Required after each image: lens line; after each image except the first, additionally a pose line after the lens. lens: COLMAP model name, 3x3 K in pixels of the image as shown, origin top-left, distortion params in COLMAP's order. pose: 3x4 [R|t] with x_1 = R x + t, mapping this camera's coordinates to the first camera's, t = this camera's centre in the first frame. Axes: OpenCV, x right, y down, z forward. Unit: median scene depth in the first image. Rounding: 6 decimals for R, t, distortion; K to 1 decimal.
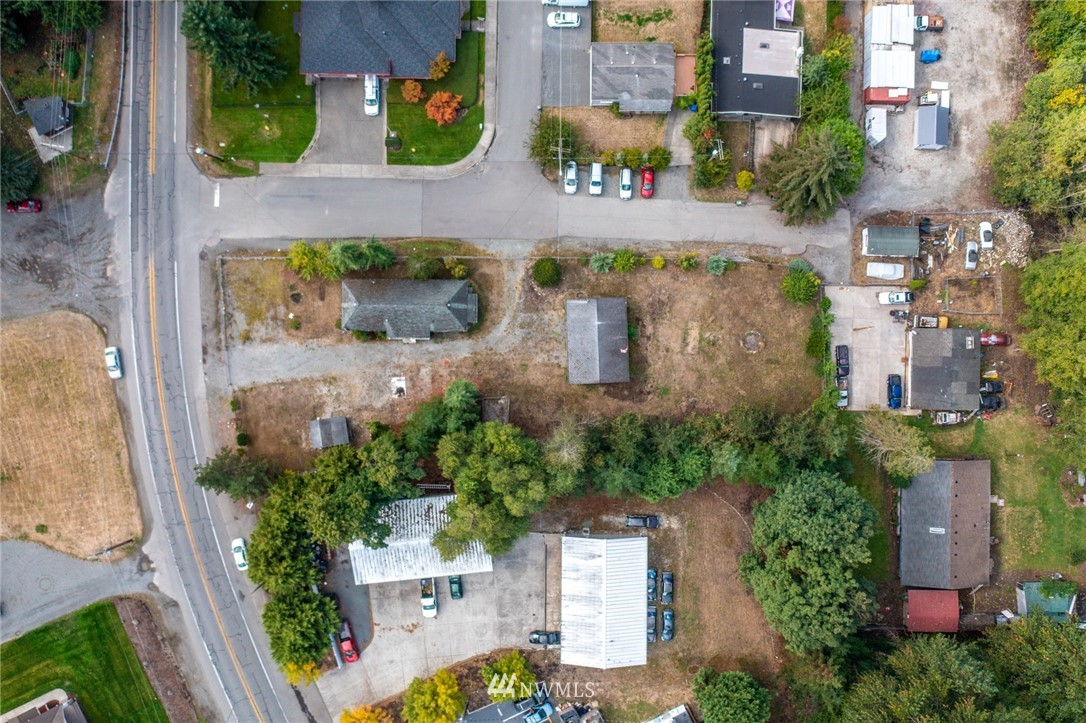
lens RADIAL K [[858.0, 0, 537.9], [0, 858.0, 360.7], [0, 0, 1]] dist [-0.012159, 0.004977]
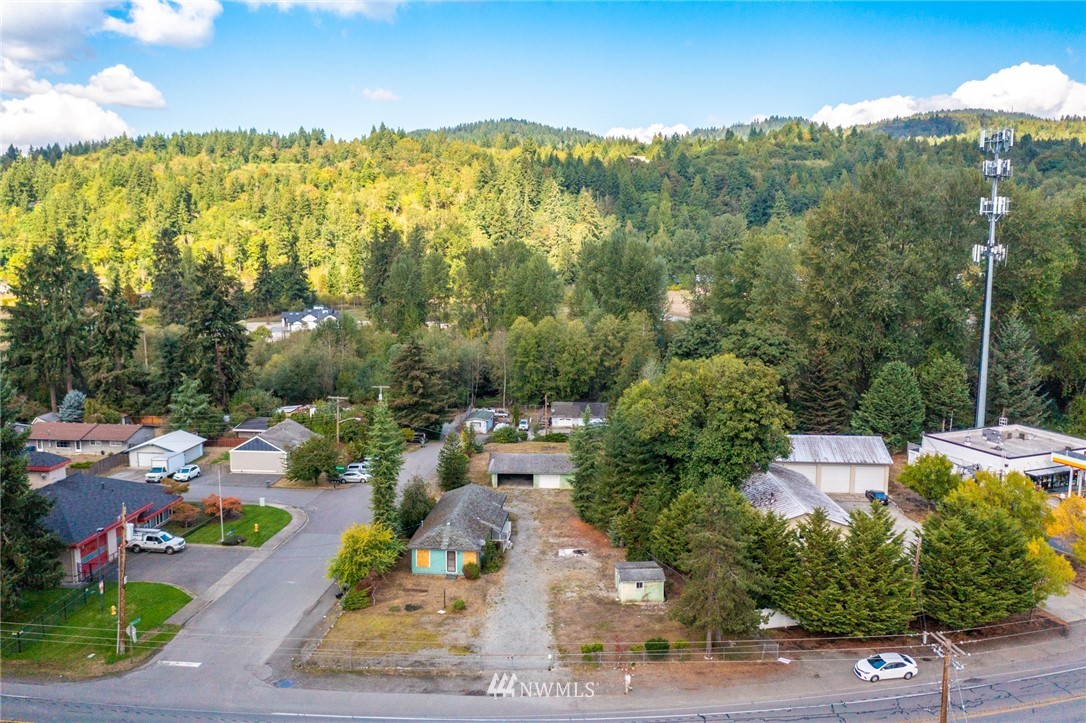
lens RADIAL K [[858.0, 0, 544.3], [0, 858.0, 364.7], [0, 0, 1]] dist [-0.012159, 0.004977]
pose [[0.086406, -0.143247, 0.985908, -0.838781], [0.996233, 0.019656, -0.084455, 0.064082], [-0.007281, 0.989492, 0.144406, 0.751657]]
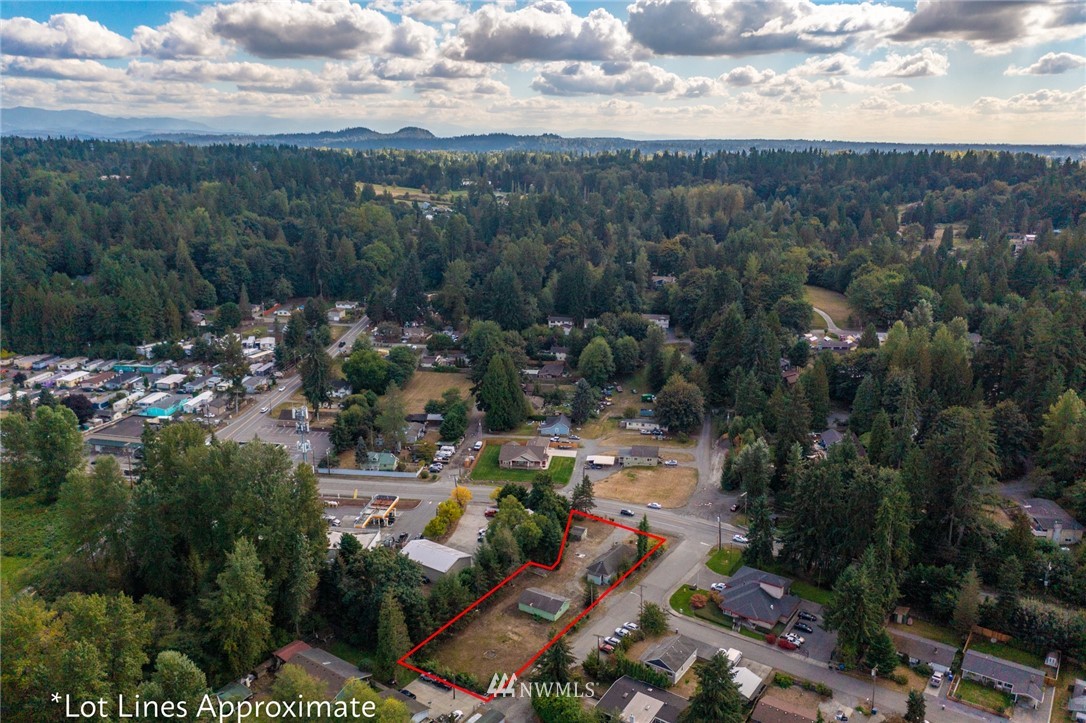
lens RADIAL K [[858.0, 0, 546.8], [0, 858.0, 365.6], [0, 0, 1]] dist [-0.012159, 0.004977]
pose [[-0.551962, 0.209198, -0.807202, 1.416238], [-0.833853, -0.144541, 0.532726, -0.915637], [-0.005228, 0.967132, 0.254221, 0.061080]]
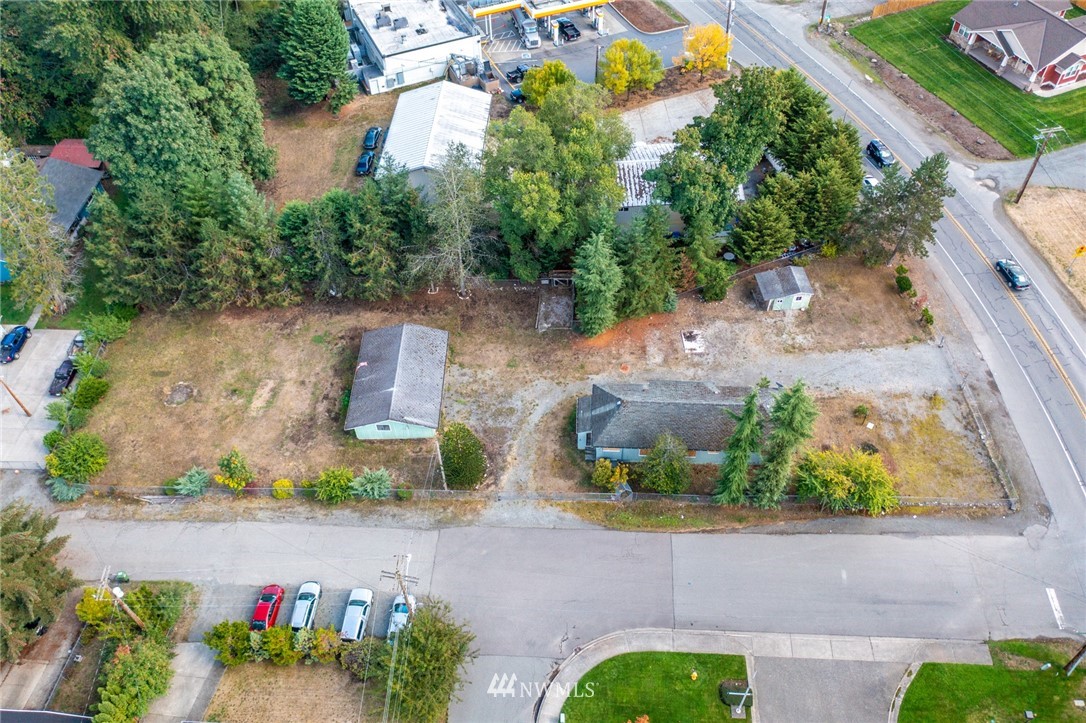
lens RADIAL K [[858.0, 0, 544.1], [0, 858.0, 360.9], [0, 0, 1]] dist [-0.012159, 0.004977]
pose [[-0.998488, -0.015101, 0.052863, -0.079151], [0.046198, -0.751719, 0.657864, -0.447611], [0.029803, 0.659311, 0.751280, 0.486288]]
